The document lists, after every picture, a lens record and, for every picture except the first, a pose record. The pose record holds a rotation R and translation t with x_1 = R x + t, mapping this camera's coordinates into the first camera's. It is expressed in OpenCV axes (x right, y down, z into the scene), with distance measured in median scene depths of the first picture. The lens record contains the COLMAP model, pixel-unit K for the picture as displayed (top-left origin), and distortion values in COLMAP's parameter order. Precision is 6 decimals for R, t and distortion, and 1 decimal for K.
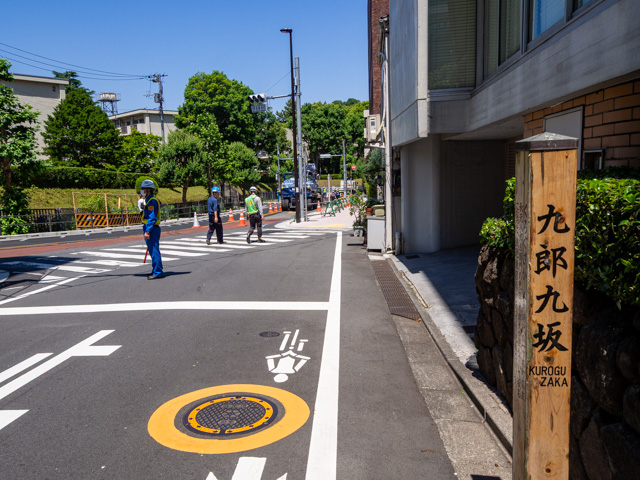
lens RADIAL K [[516.2, 0, 318.0], [0, 516.2, 241.0], [0, 0, 1]] dist [0.031885, -0.000508]
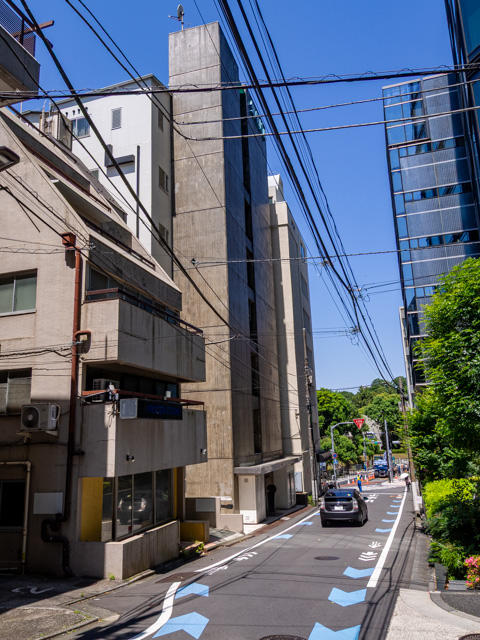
lens RADIAL K [[516.2, 0, 239.7], [0, 516.2, 319.9], [0, 0, 1]] dist [0.031885, -0.000508]
pose [[0.965956, -0.059562, -0.251756, -0.025884], [-0.031115, 0.939324, -0.341616, 0.038181], [0.256828, 0.337819, 0.905493, -0.646843]]
